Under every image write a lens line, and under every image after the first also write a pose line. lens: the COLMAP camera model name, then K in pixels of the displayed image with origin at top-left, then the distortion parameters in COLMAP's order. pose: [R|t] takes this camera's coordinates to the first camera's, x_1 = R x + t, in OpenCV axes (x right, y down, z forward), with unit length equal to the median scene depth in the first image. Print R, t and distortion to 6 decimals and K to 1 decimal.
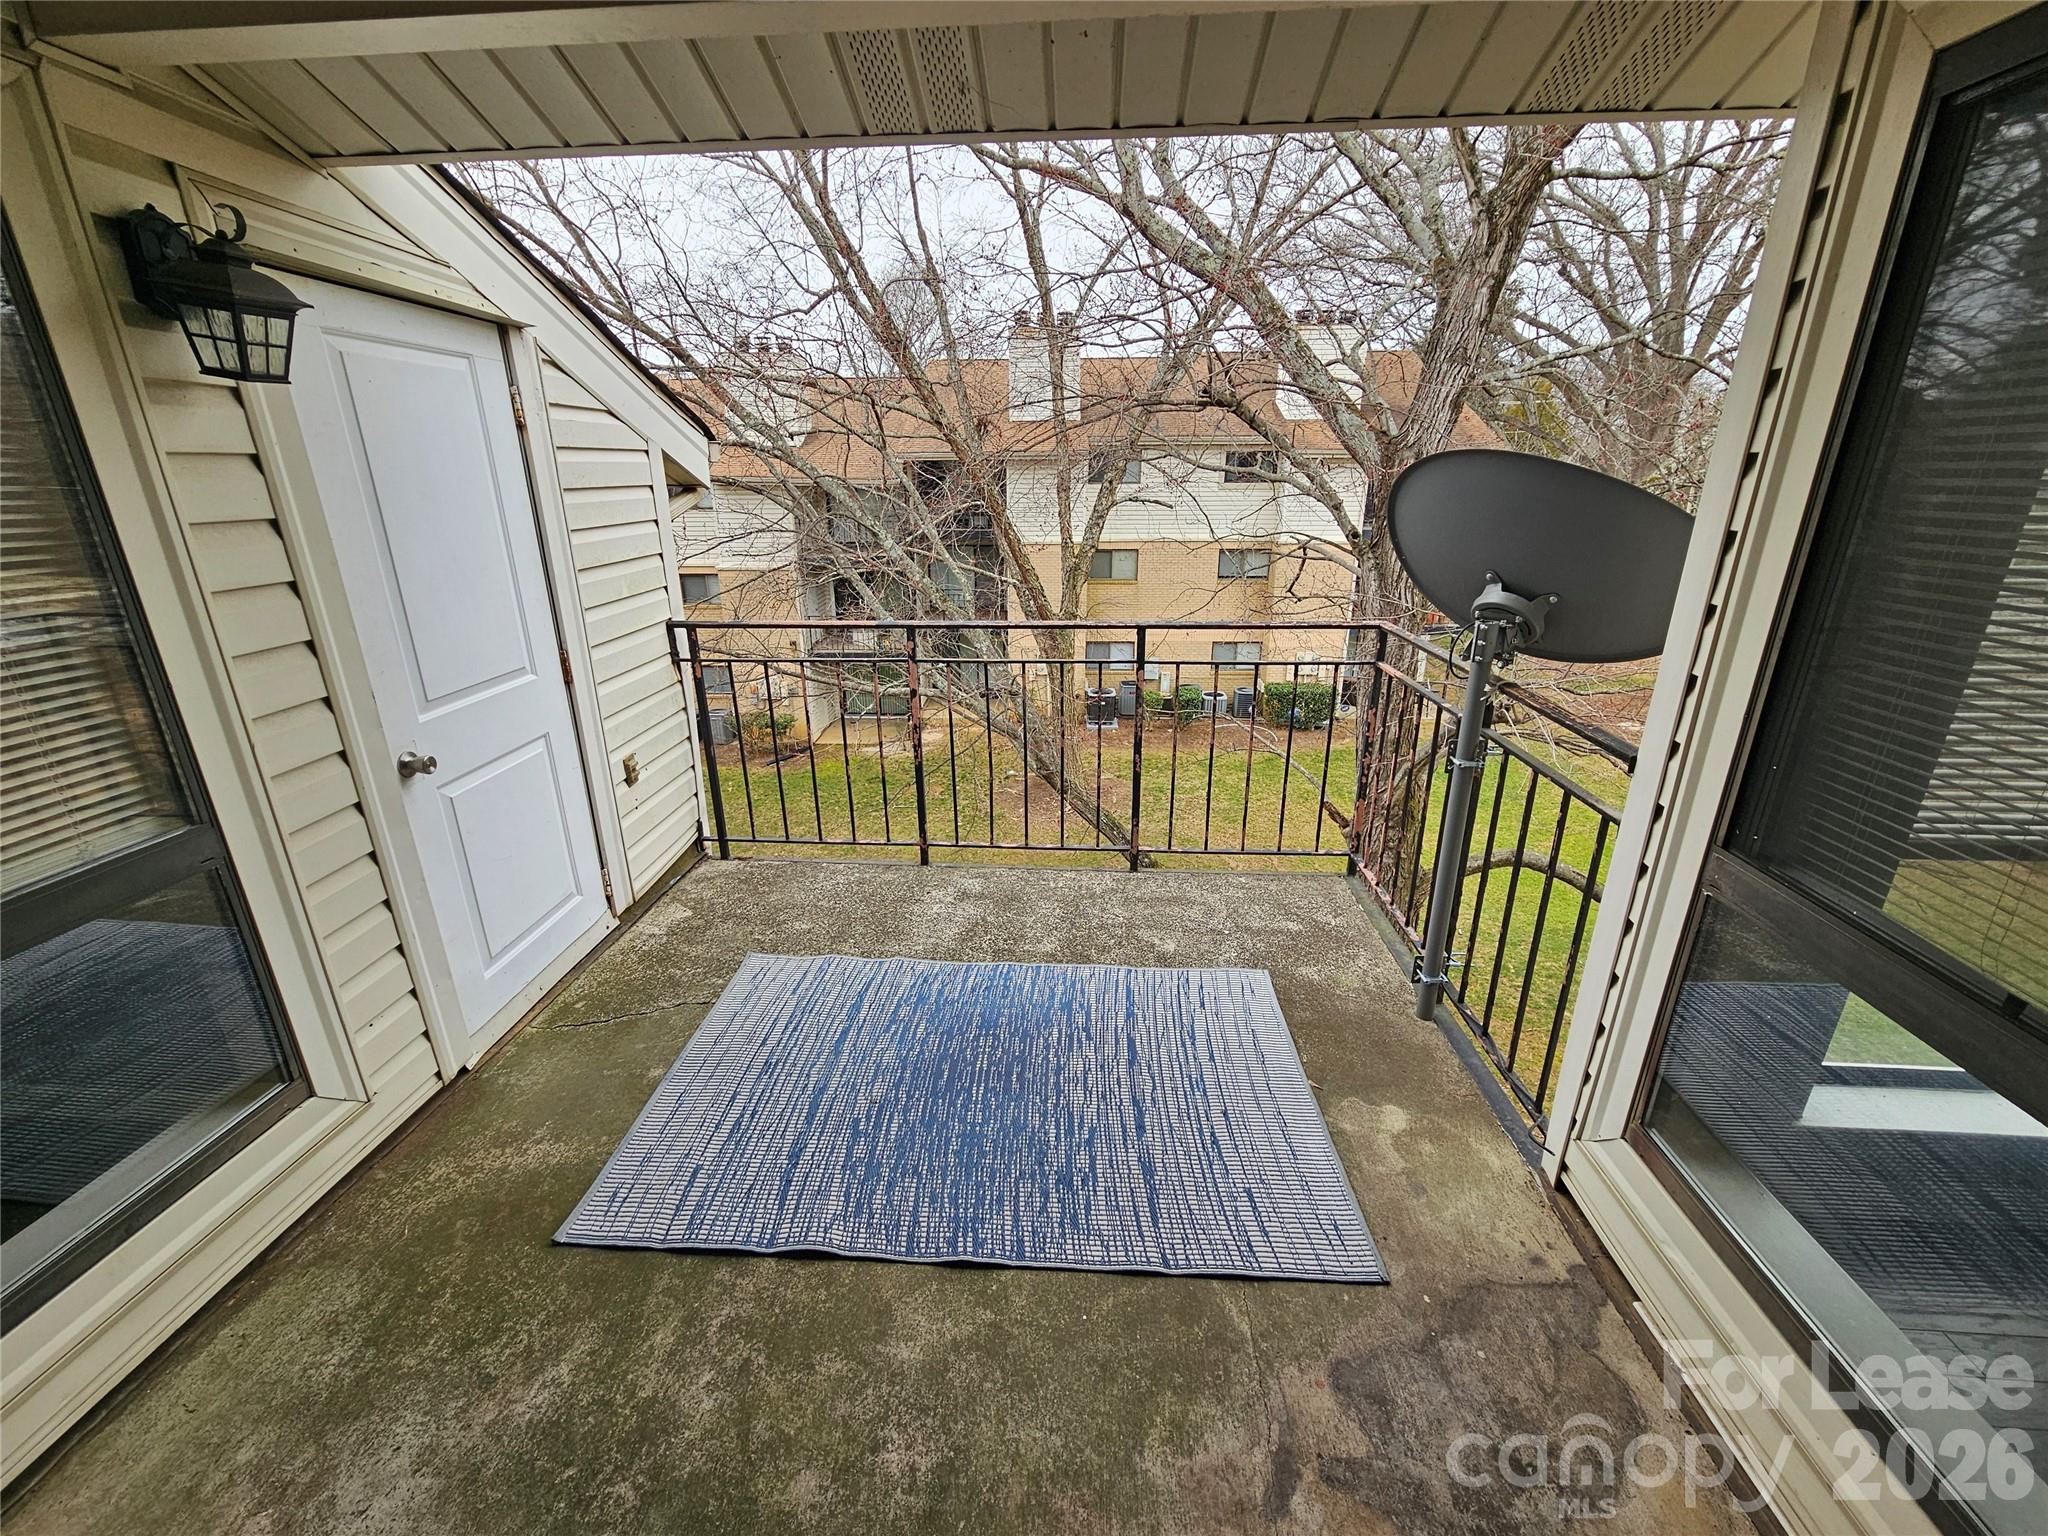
lens RADIAL K [[837.7, 0, 1024.4], [0, 837.7, 763.2], [0, 0, 1]] dist [-0.003615, 0.000726]
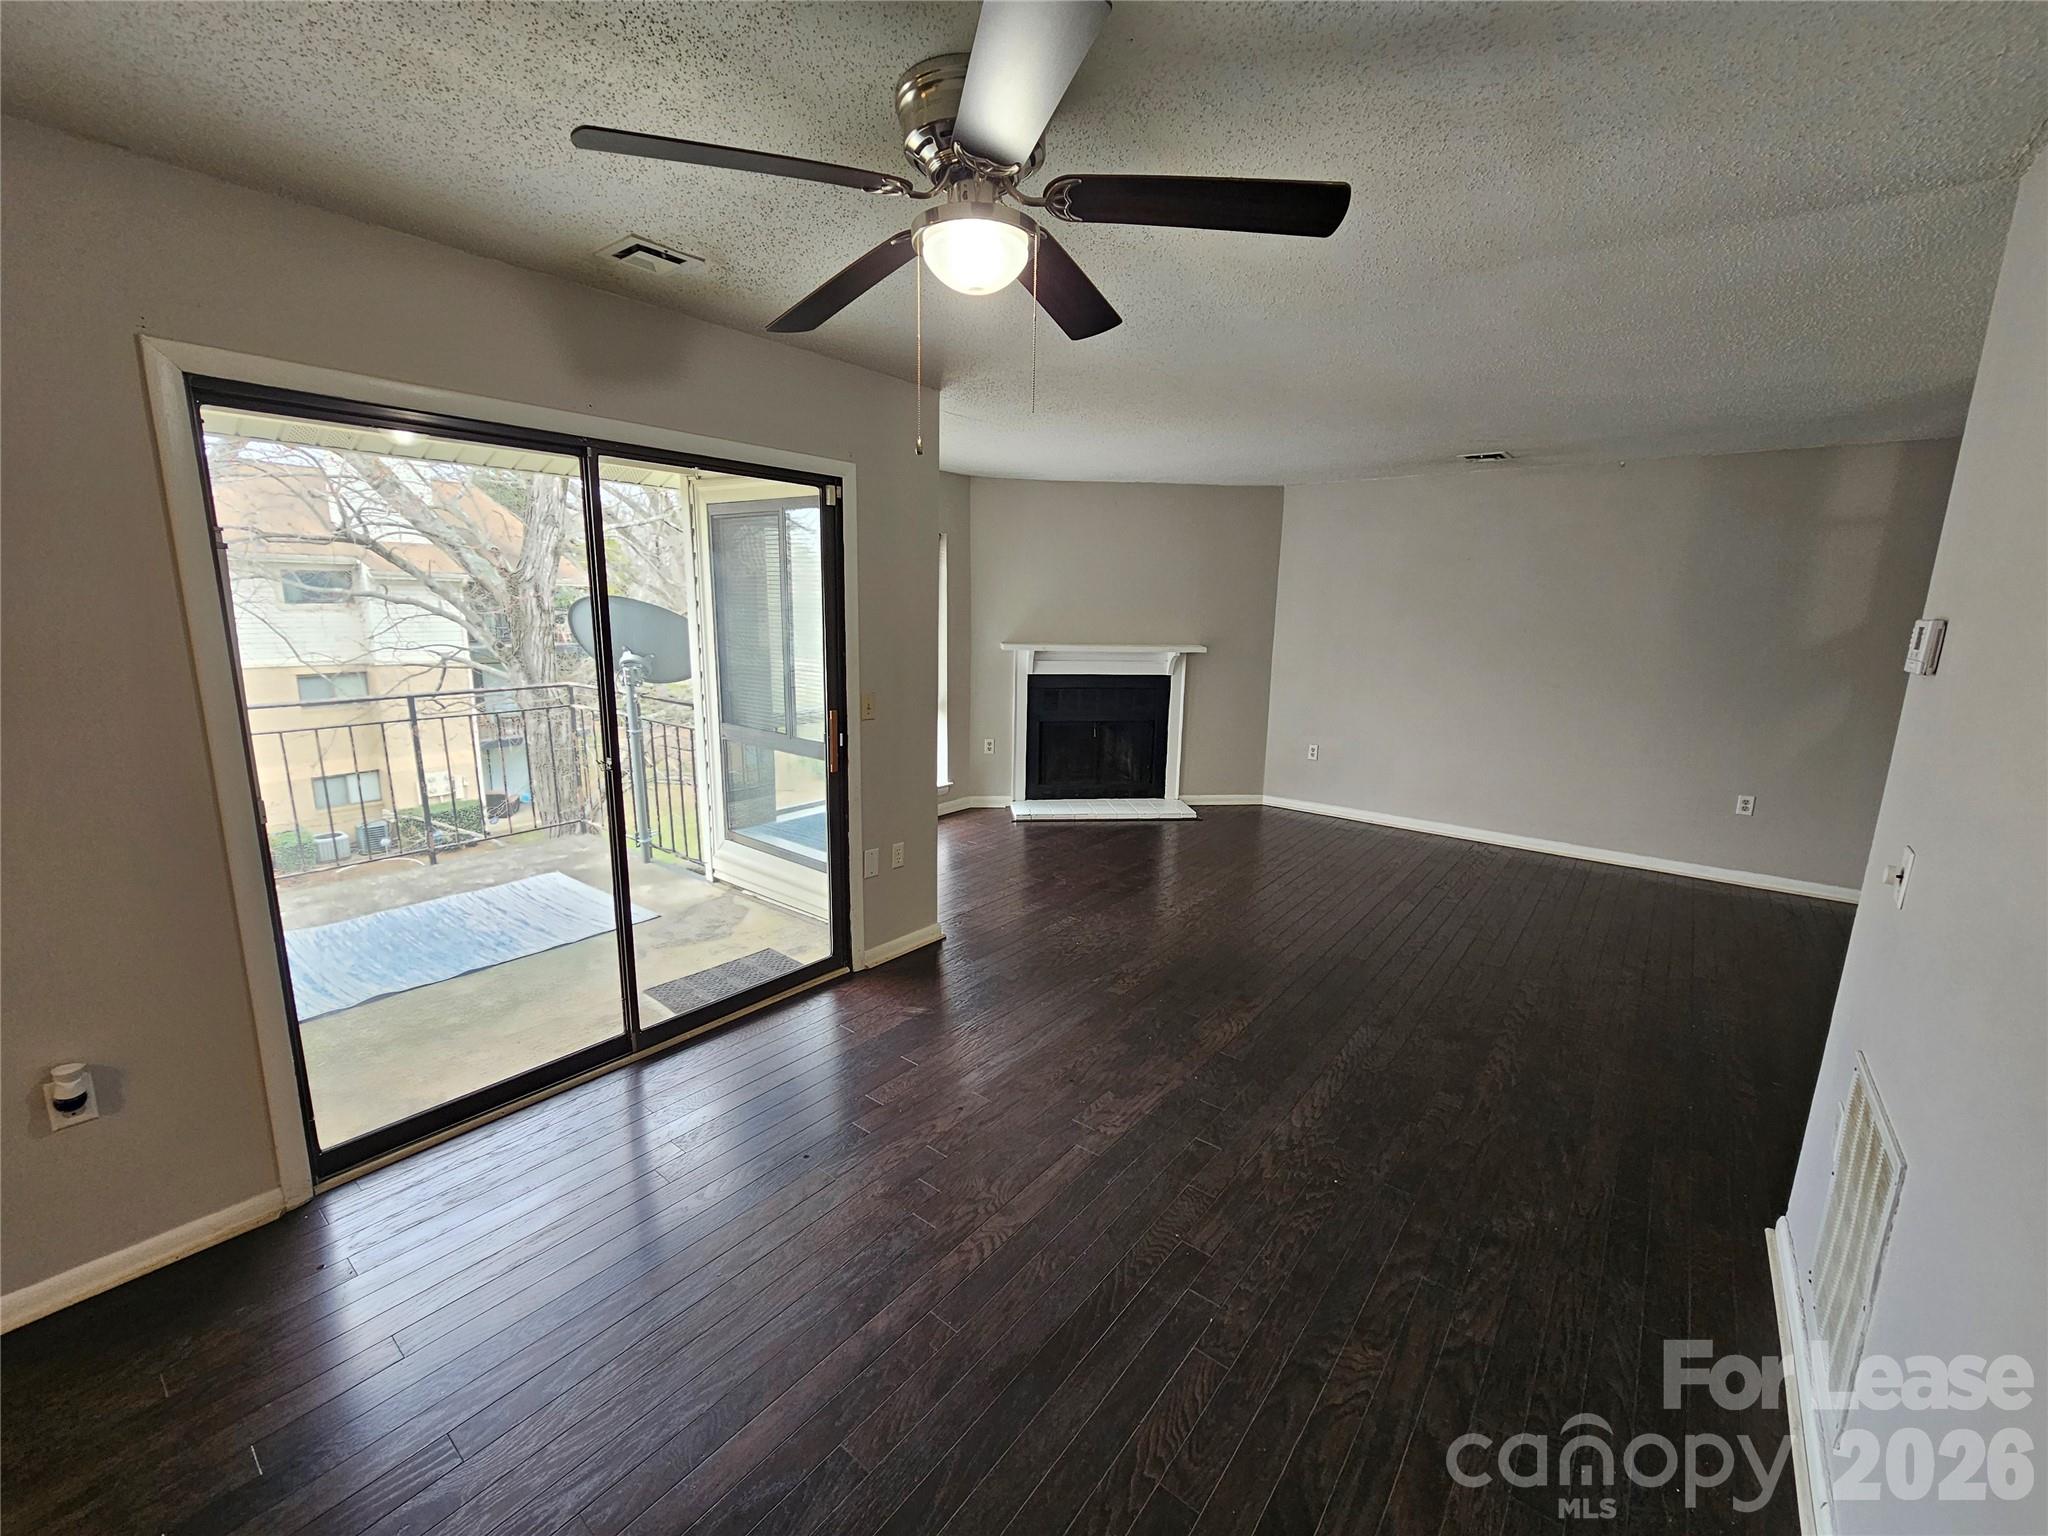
lens RADIAL K [[828.6, 0, 1024.0], [0, 828.6, 768.0], [0, 0, 1]] dist [0.001404, 0.000233]
pose [[0.560152, -0.148728, 0.814929, -0.652375], [0.253228, 0.967404, 0.002496, 0.326446], [-0.788736, 0.204964, 0.579556, -0.995353]]
